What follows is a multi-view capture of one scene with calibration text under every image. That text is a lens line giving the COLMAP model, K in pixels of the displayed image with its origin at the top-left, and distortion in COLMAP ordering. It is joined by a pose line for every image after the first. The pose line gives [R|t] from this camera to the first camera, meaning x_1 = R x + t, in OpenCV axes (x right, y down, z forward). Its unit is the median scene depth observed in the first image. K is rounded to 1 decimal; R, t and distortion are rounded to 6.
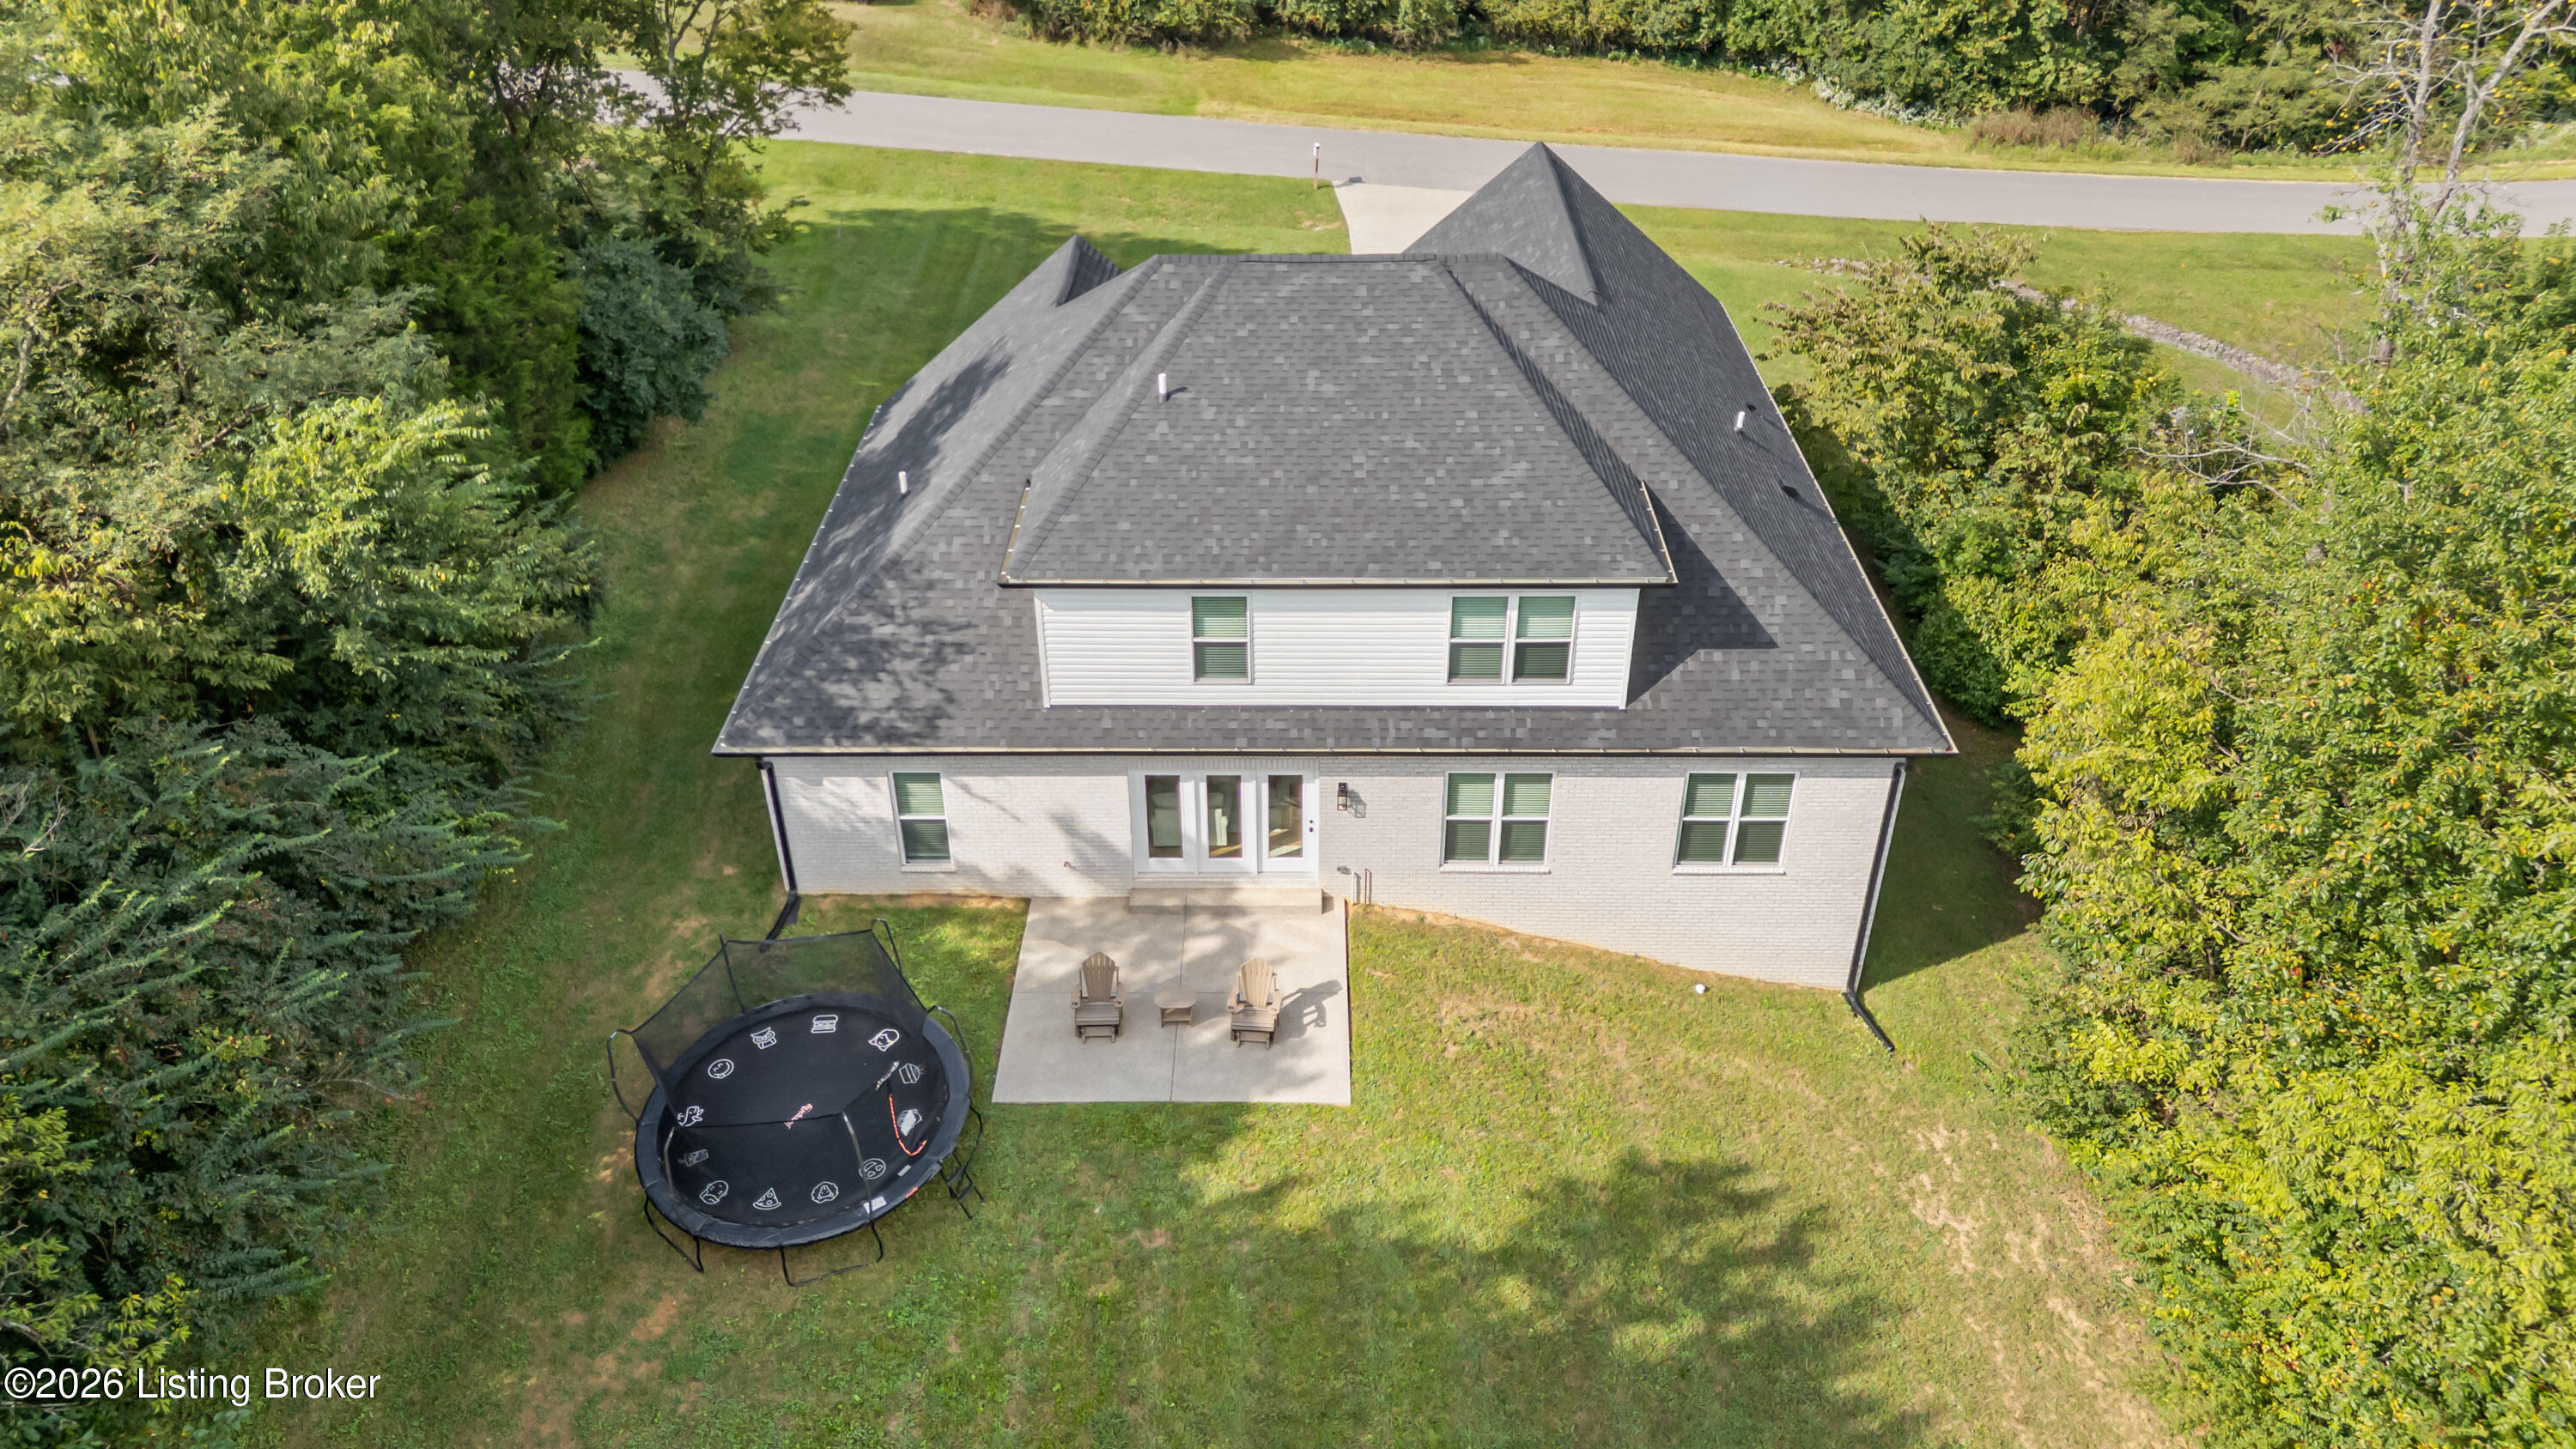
lens RADIAL K [[1813.4, 0, 1288.2], [0, 1813.4, 710.5], [0, 0, 1]] dist [0.044986, -0.010805]
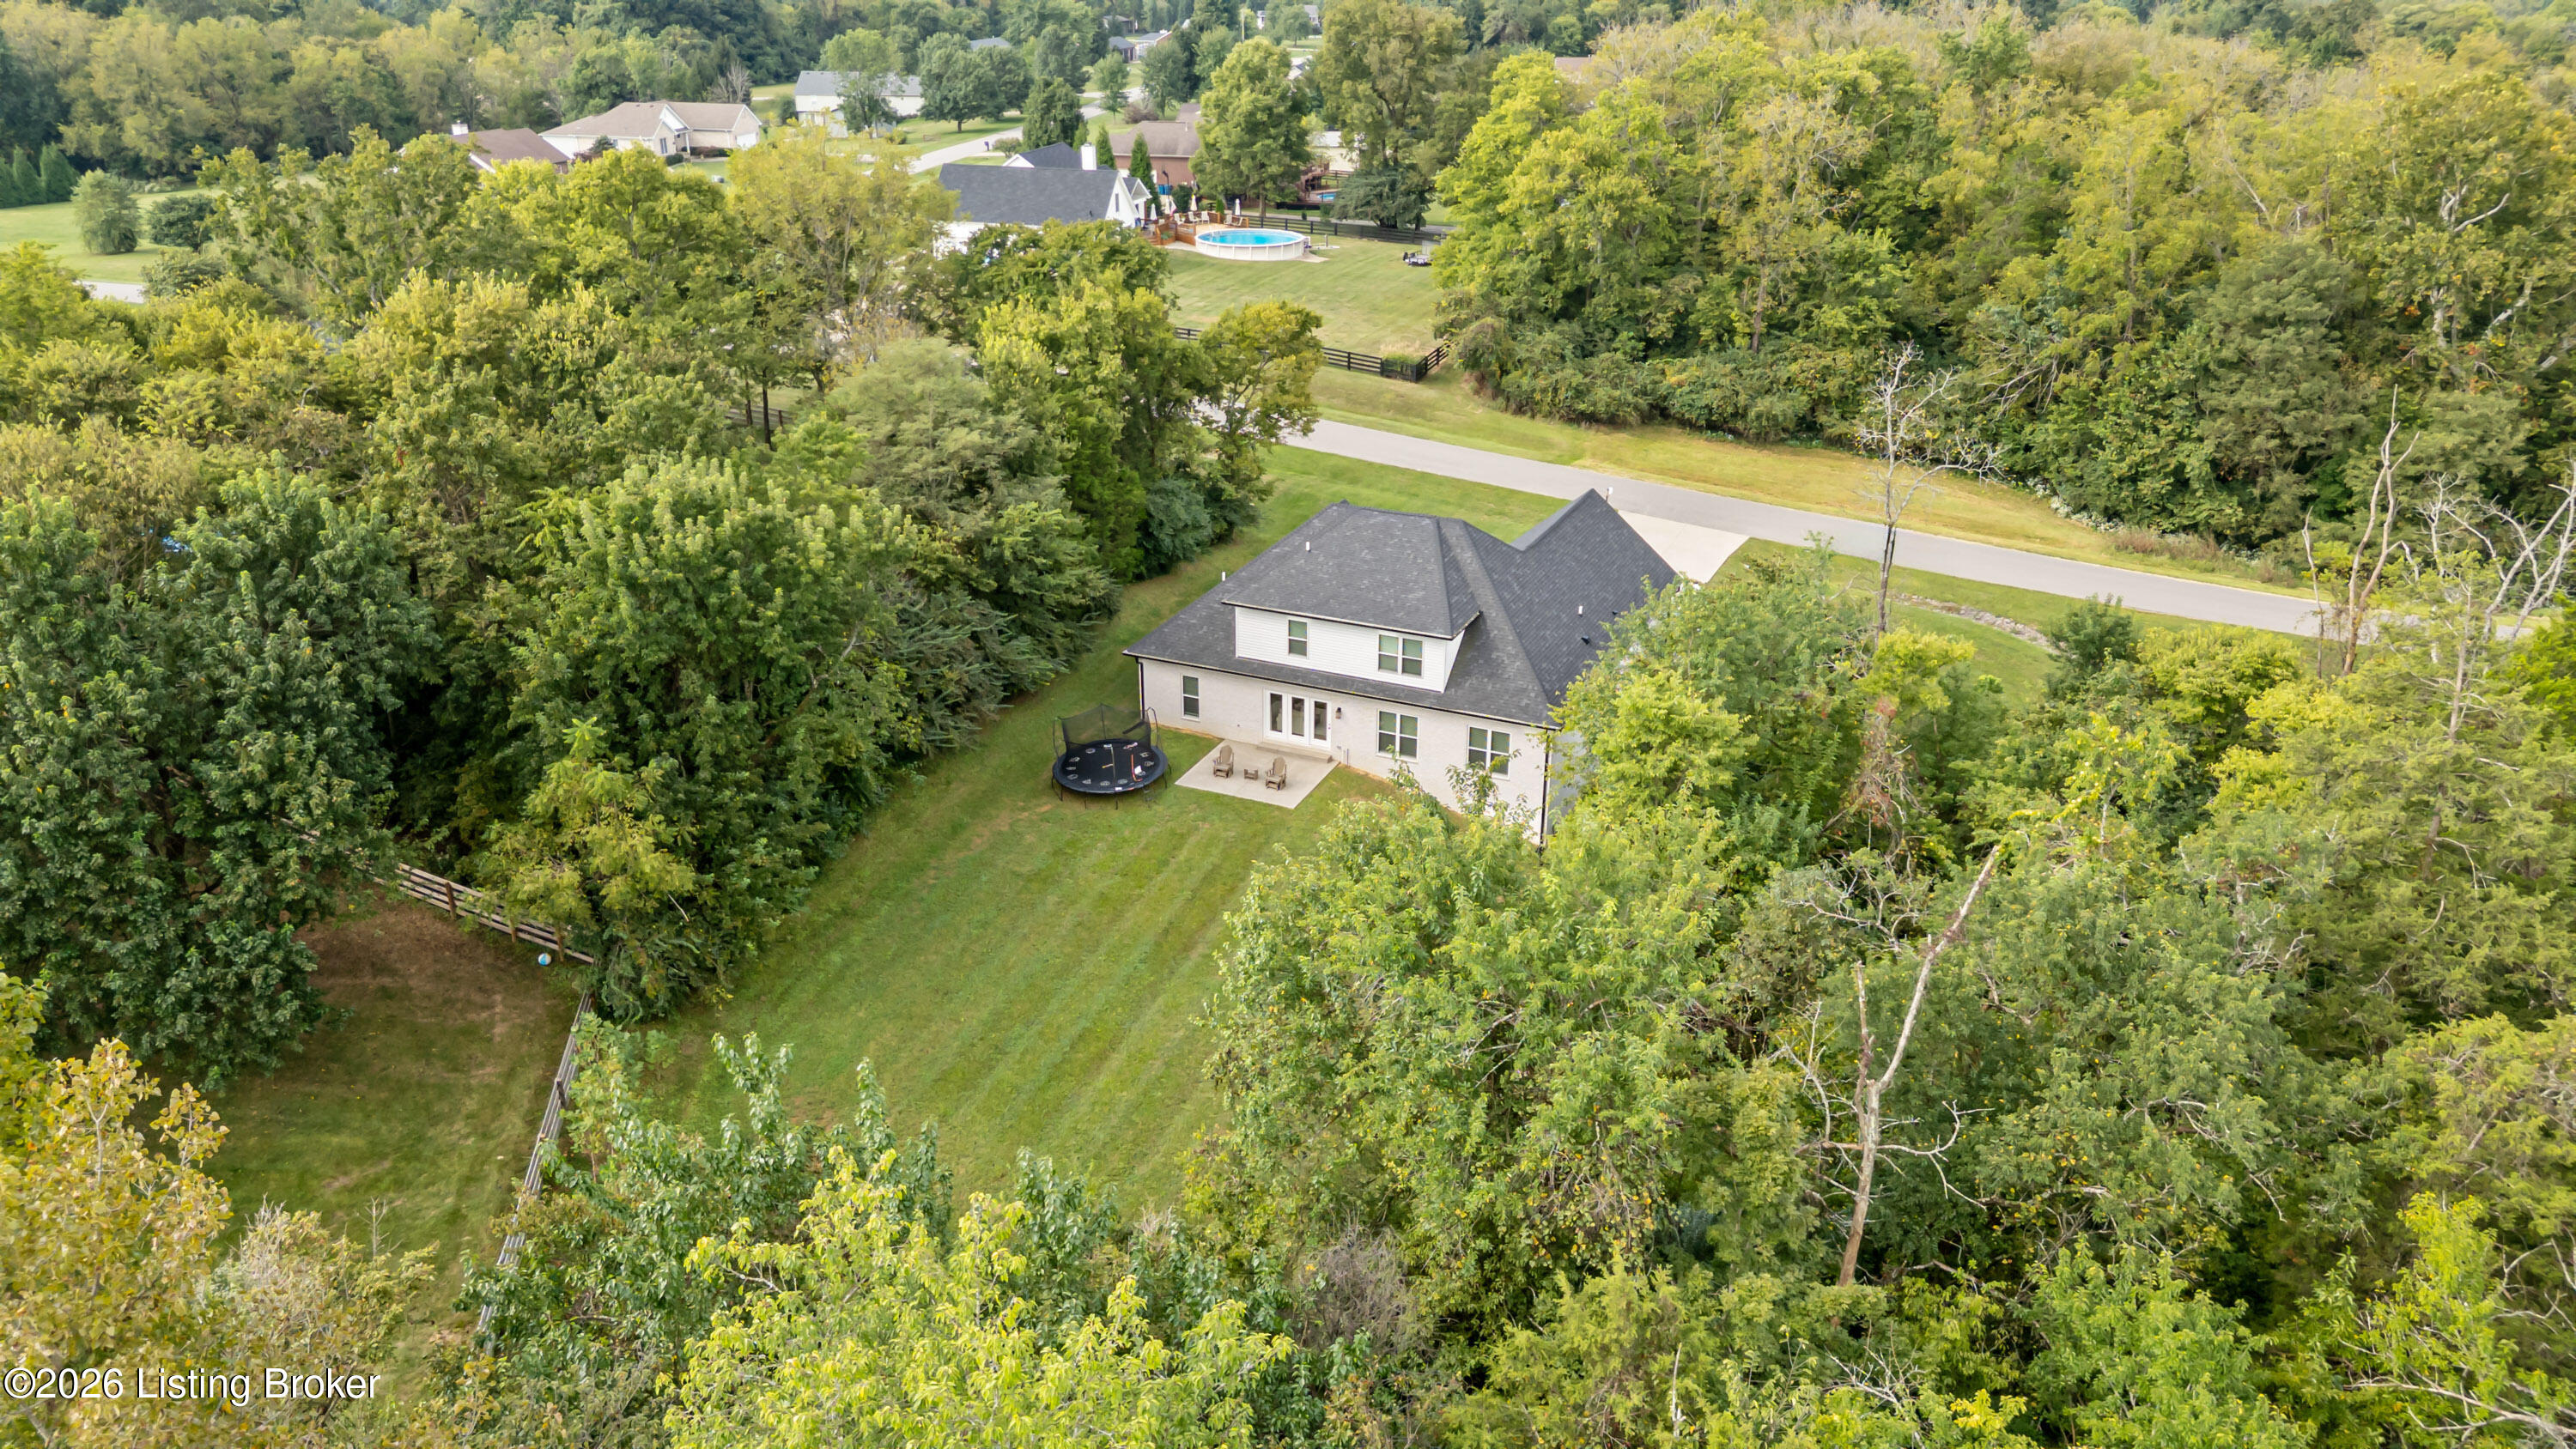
lens RADIAL K [[1813.4, 0, 1264.8], [0, 1813.4, 738.6], [0, 0, 1]] dist [0.044986, -0.010805]
pose [[0.903780, 0.173548, -0.391232, 0.943406], [-0.234426, 0.965515, -0.113249, 0.397236], [0.358087, 0.194067, 0.913297, -1.346353]]
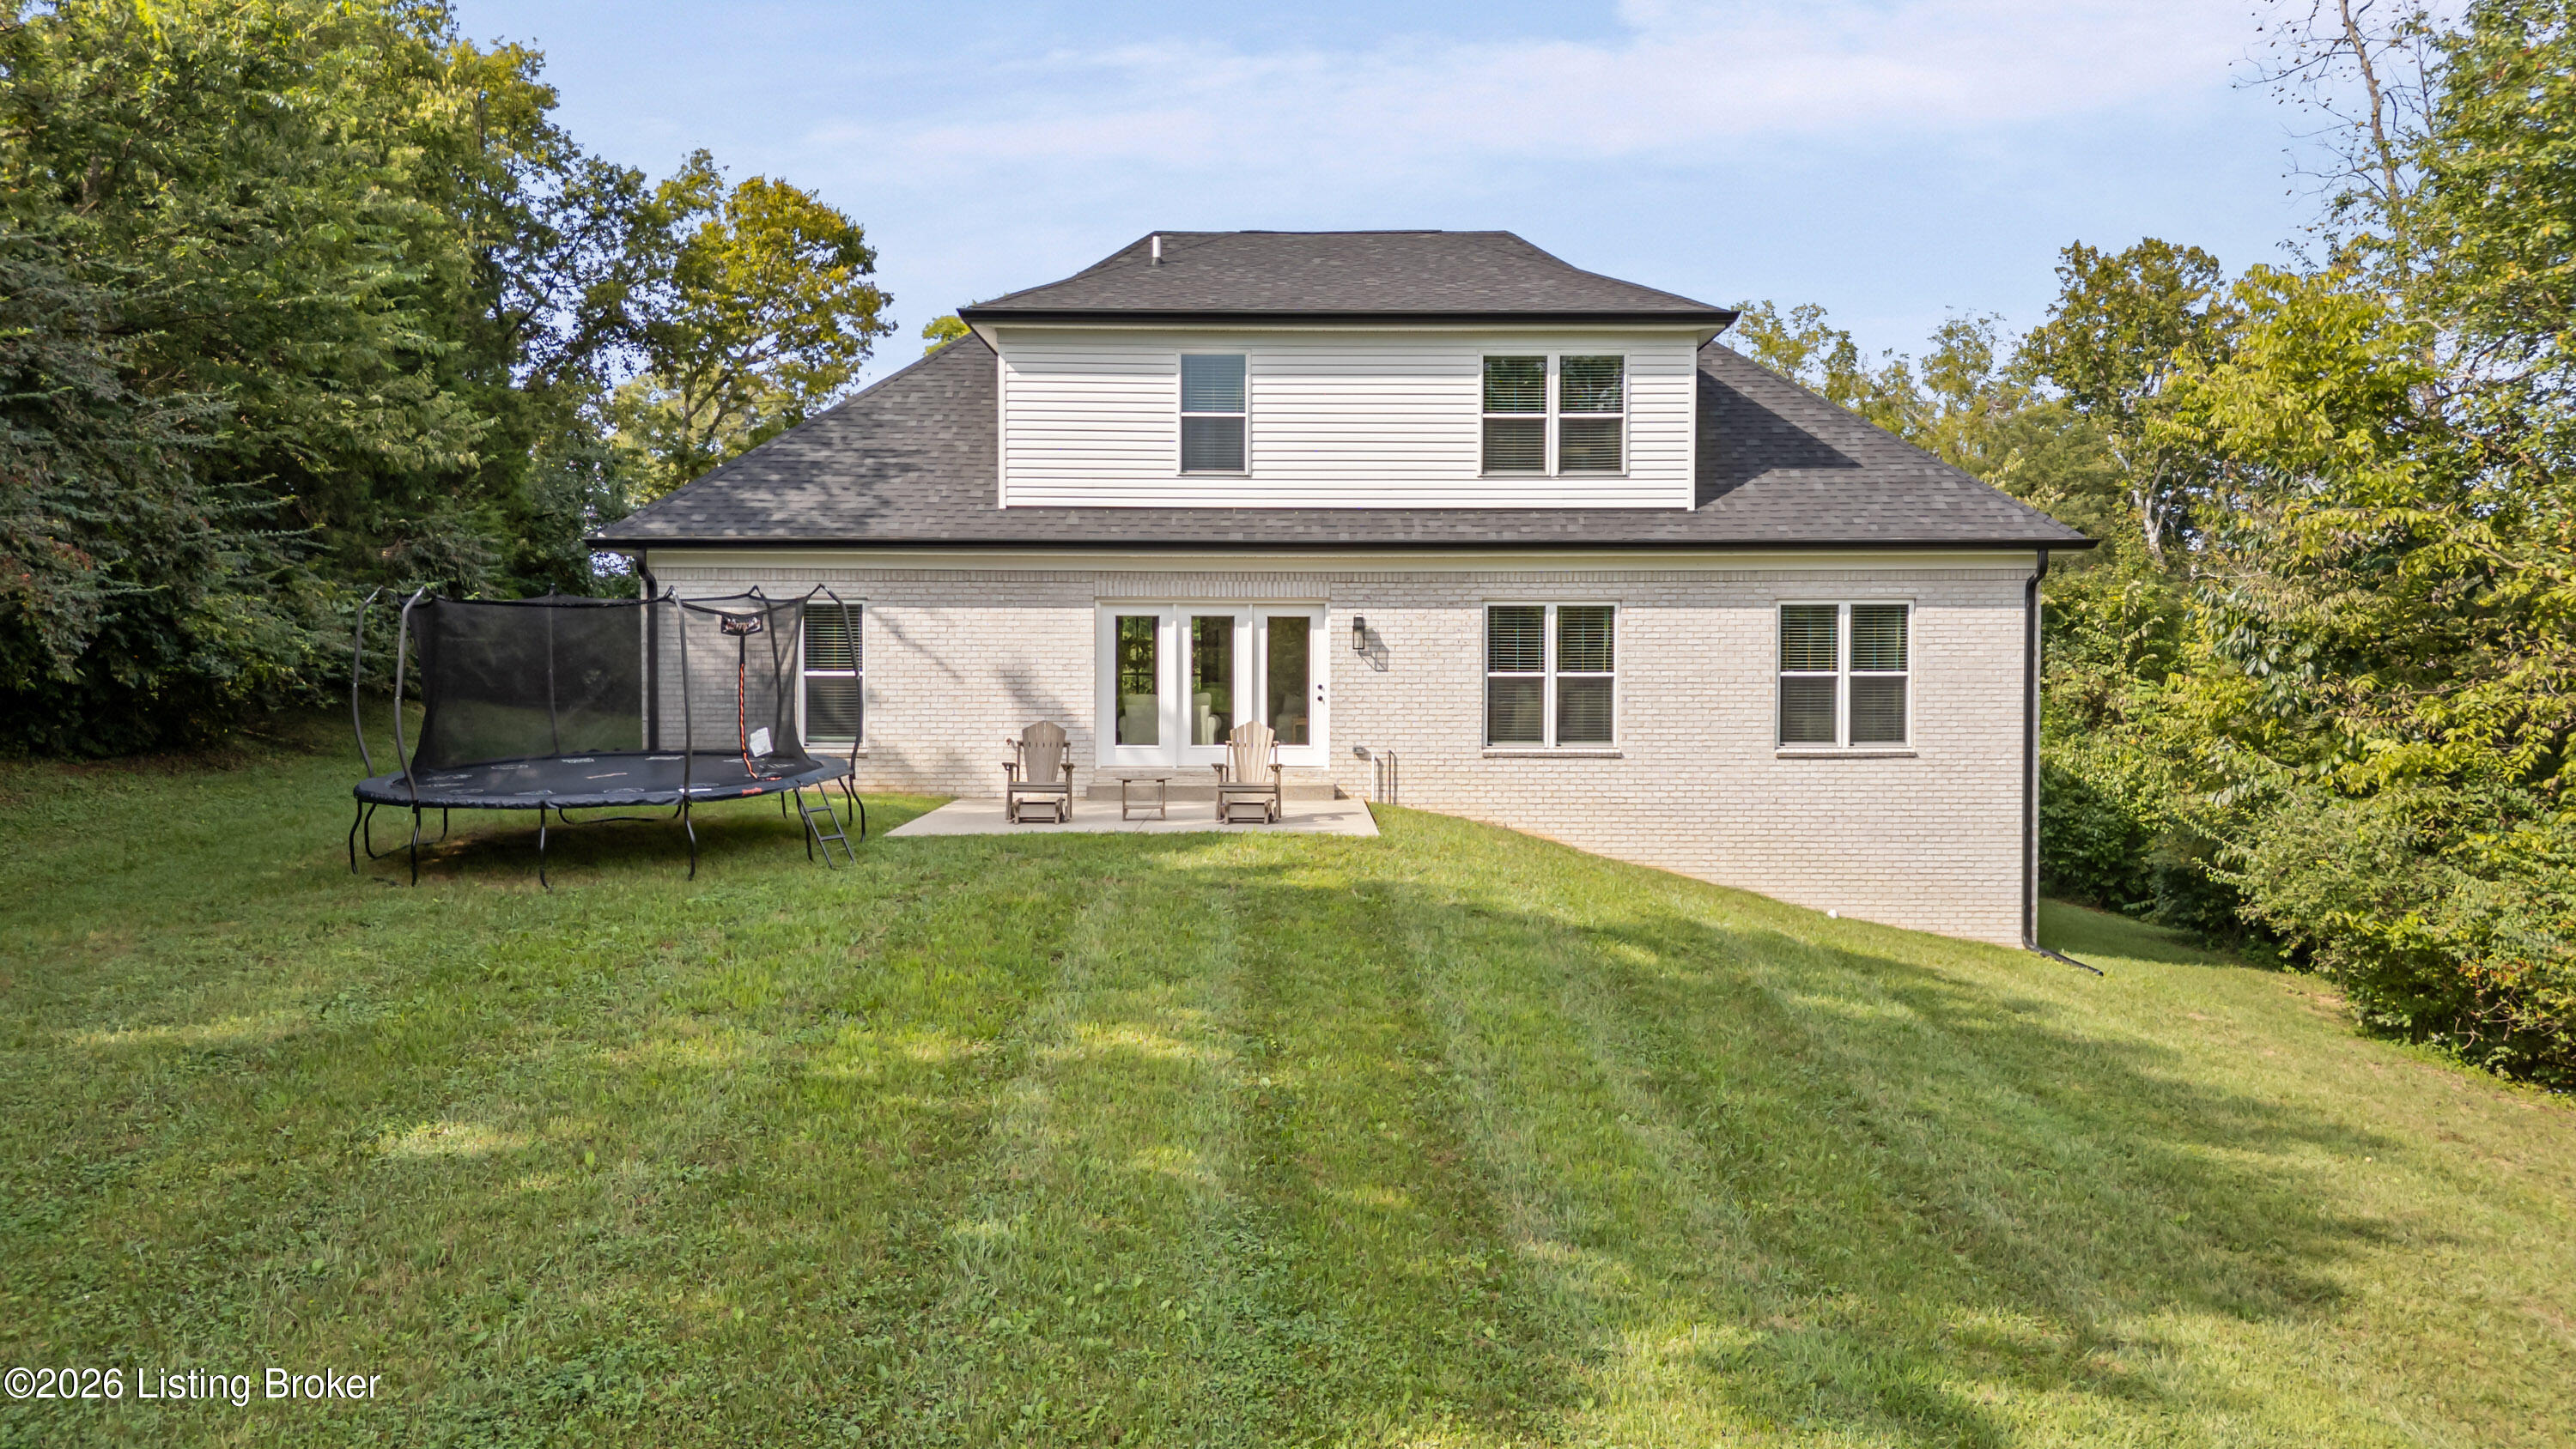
lens RADIAL K [[1813.4, 0, 1320.1], [0, 1813.4, 751.4], [0, 0, 1]] dist [0.044986, -0.010805]
pose [[0.999759, 0.002429, 0.021825, -0.005279], [0.009385, 0.851259, -0.524661, 0.527273], [-0.019854, 0.524739, 0.851031, 0.344389]]
